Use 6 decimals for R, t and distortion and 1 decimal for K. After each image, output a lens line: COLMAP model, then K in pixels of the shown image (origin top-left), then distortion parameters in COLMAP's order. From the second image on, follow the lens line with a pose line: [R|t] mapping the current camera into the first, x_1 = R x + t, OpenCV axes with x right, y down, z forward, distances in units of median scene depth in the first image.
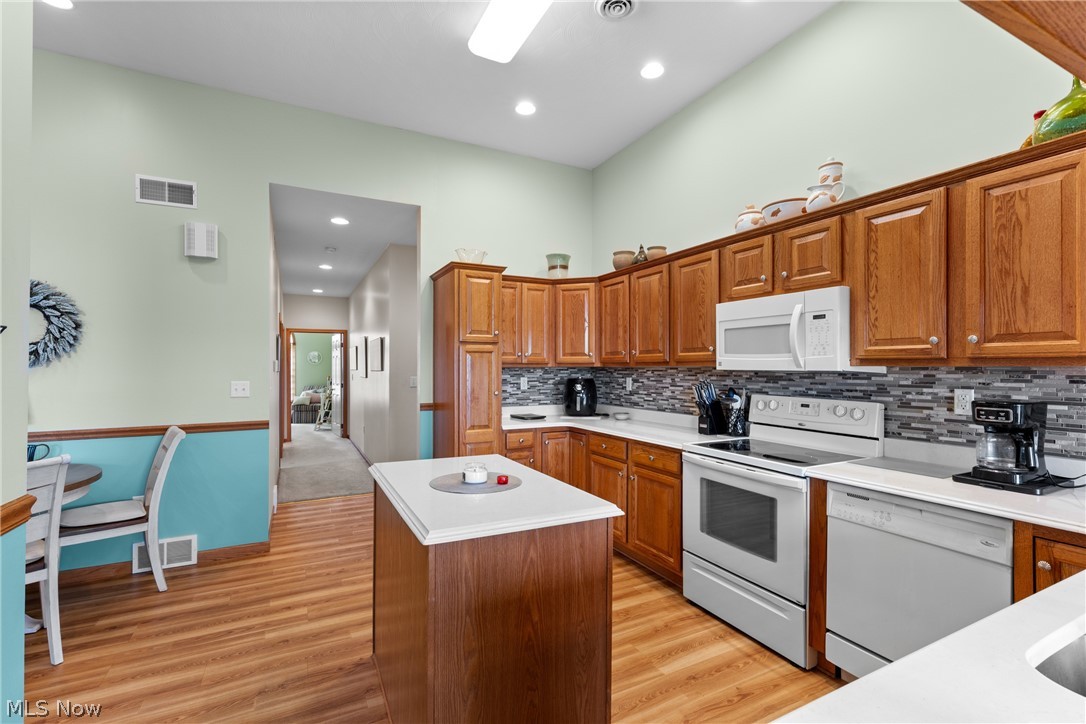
lens RADIAL K [[487.5, 0, 541.2], [0, 487.5, 366.5], [0, 0, 1]] dist [0.005136, 0.000084]
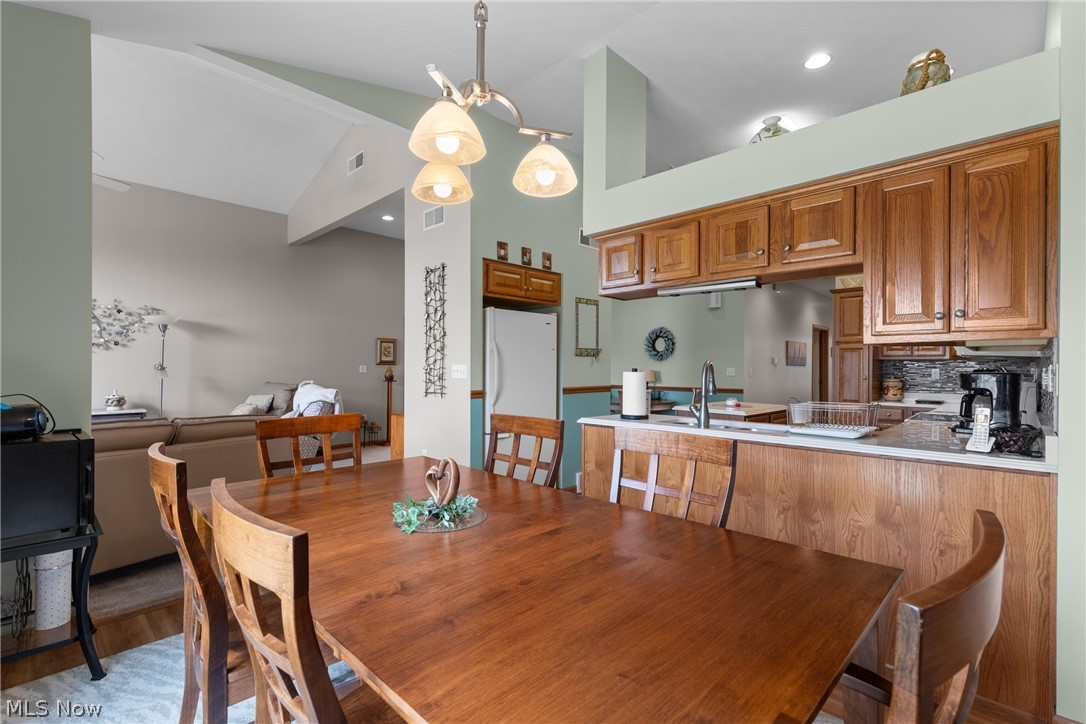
lens RADIAL K [[487.5, 0, 544.8], [0, 487.5, 367.0], [0, 0, 1]] dist [0.005136, 0.000084]
pose [[0.329457, 0.002901, -0.944166, 1.154437], [-0.006009, 0.999981, 0.000976, 0.033893], [0.944151, 0.005352, 0.329468, -0.404957]]
